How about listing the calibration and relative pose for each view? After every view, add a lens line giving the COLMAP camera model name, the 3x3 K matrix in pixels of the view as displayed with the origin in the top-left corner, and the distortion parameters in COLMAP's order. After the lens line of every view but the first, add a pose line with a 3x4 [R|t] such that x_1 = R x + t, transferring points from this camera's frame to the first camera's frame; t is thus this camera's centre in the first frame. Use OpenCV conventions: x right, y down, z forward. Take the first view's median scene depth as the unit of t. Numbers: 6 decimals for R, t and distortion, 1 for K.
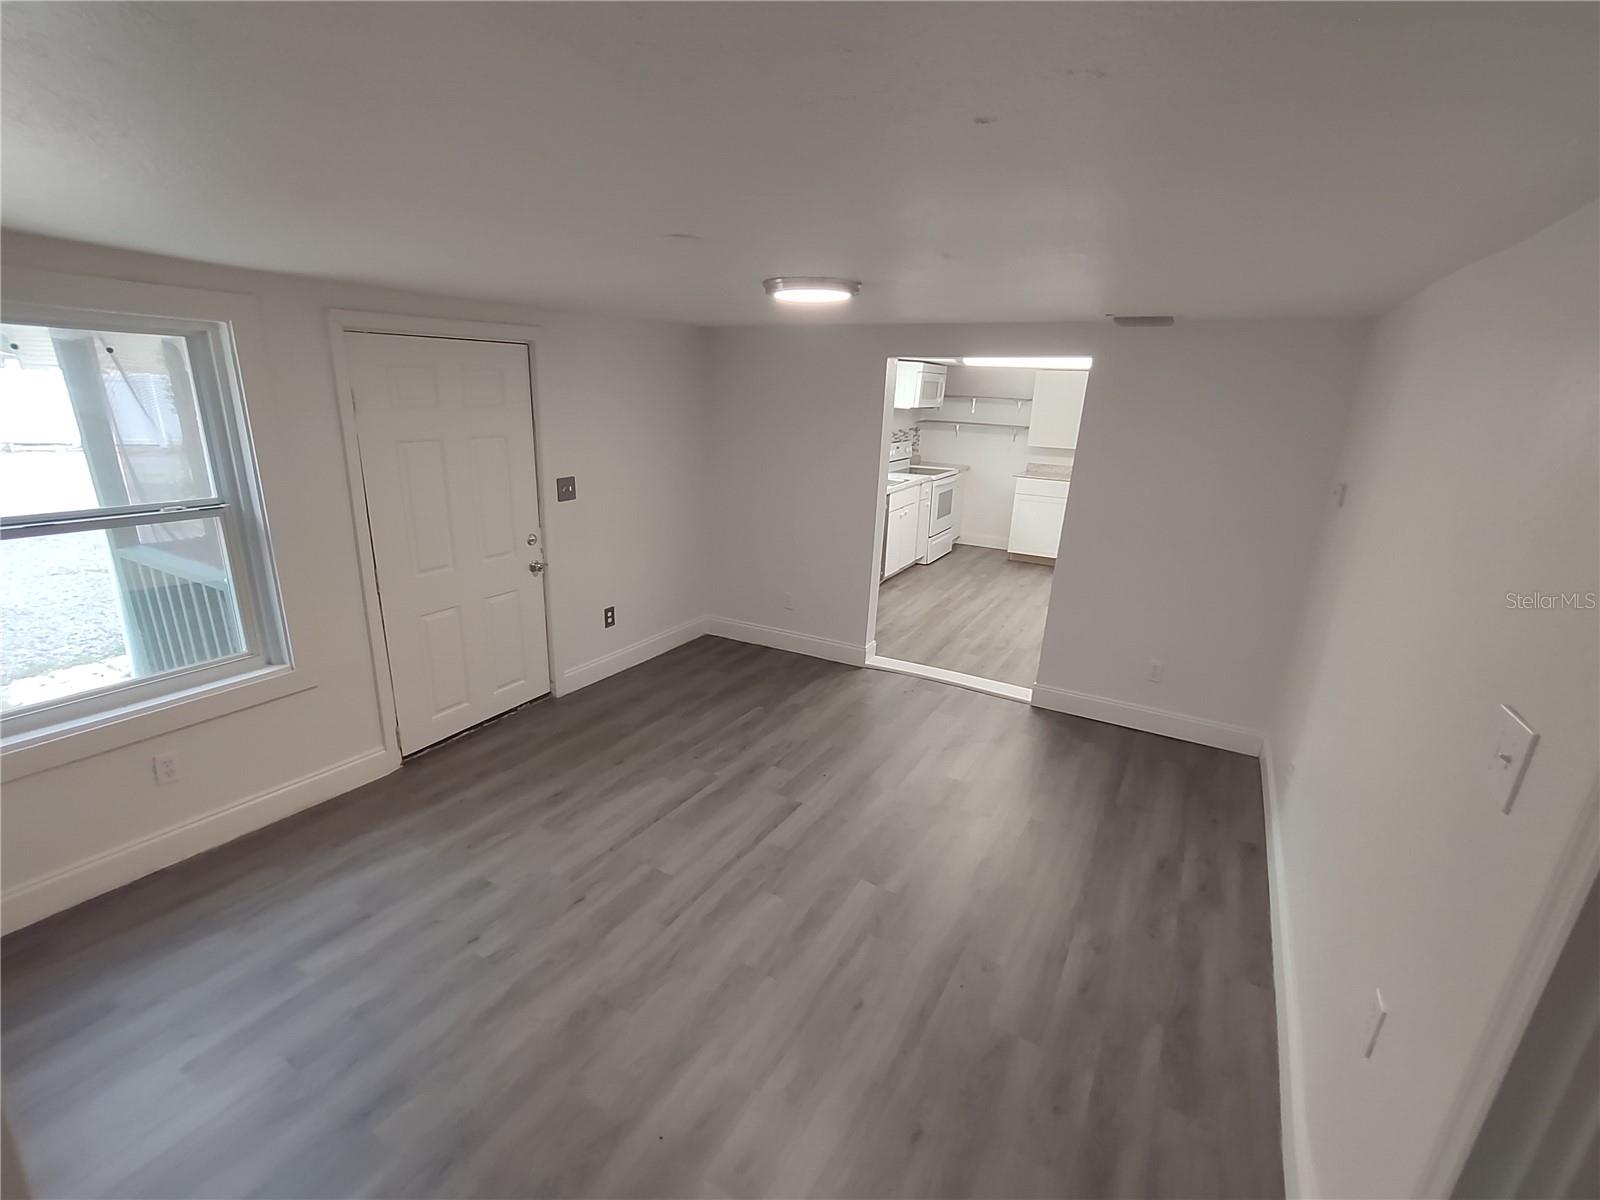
lens RADIAL K [[723.4, 0, 795.6], [0, 723.4, 611.0], [0, 0, 1]] dist [0.002055, 0.000359]
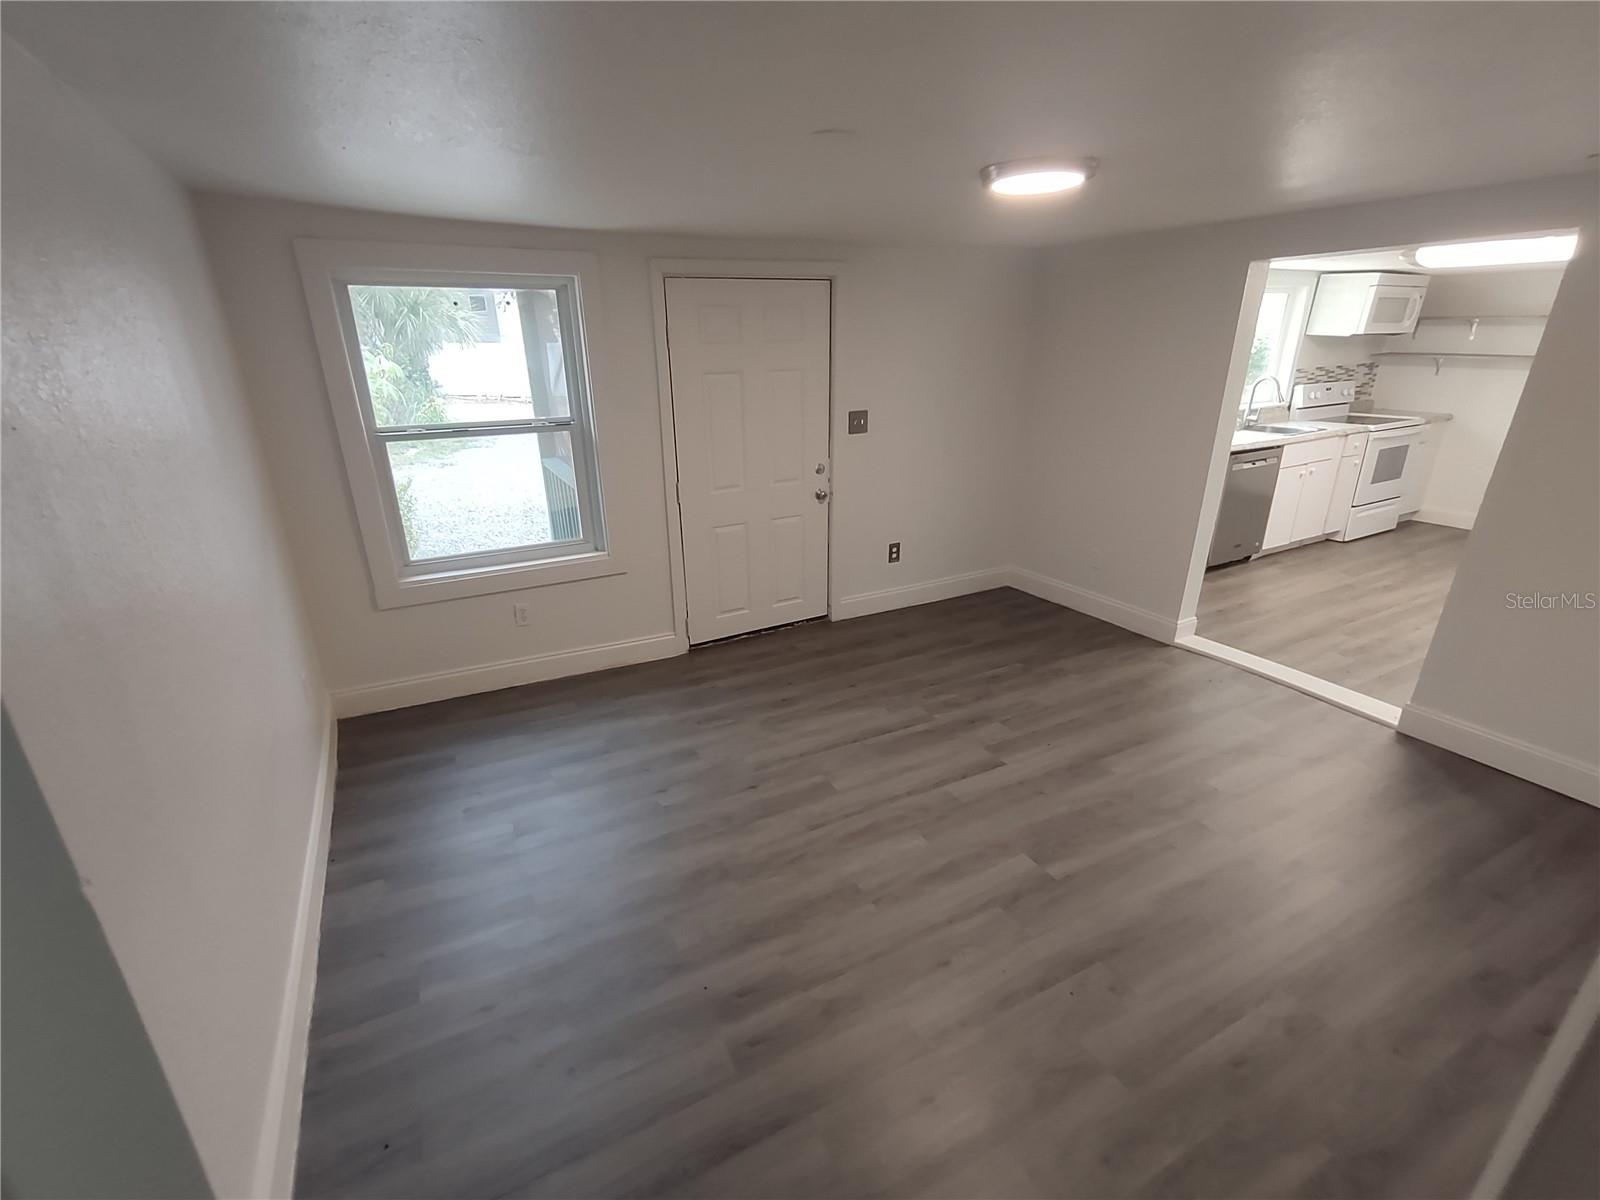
lens RADIAL K [[727.7, 0, 798.1], [0, 727.7, 617.9], [0, 0, 1]] dist [-0.001609, -0.000081]
pose [[0.846434, 0.149673, -0.511025, 0.185632], [-0.117120, 0.988512, 0.095533, 0.019315], [0.519453, -0.021011, 0.854241, 0.059594]]
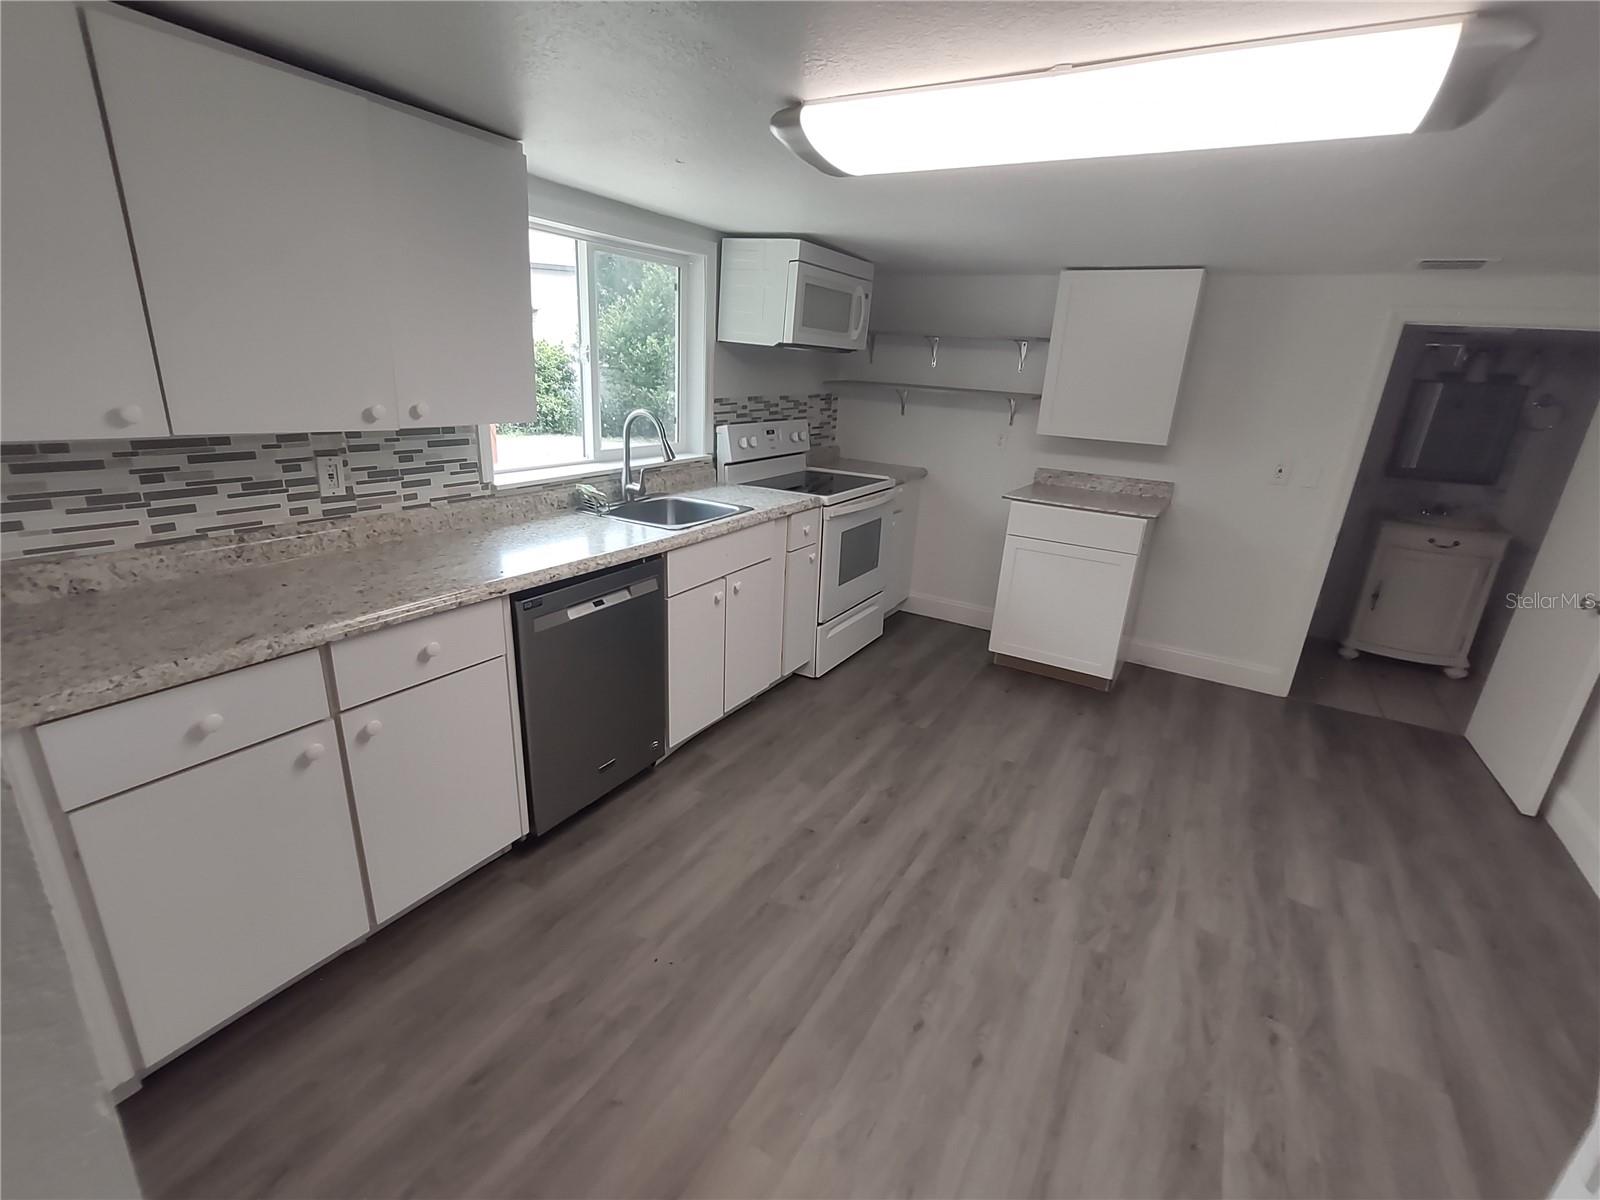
lens RADIAL K [[723.4, 0, 795.6], [0, 723.4, 611.0], [0, 0, 1]] dist [0.002055, 0.000359]
pose [[0.999410, 0.027999, -0.019908, 0.337583], [-0.027481, 0.999288, 0.025848, -0.231749], [0.020617, -0.025286, 0.999468, 0.999135]]
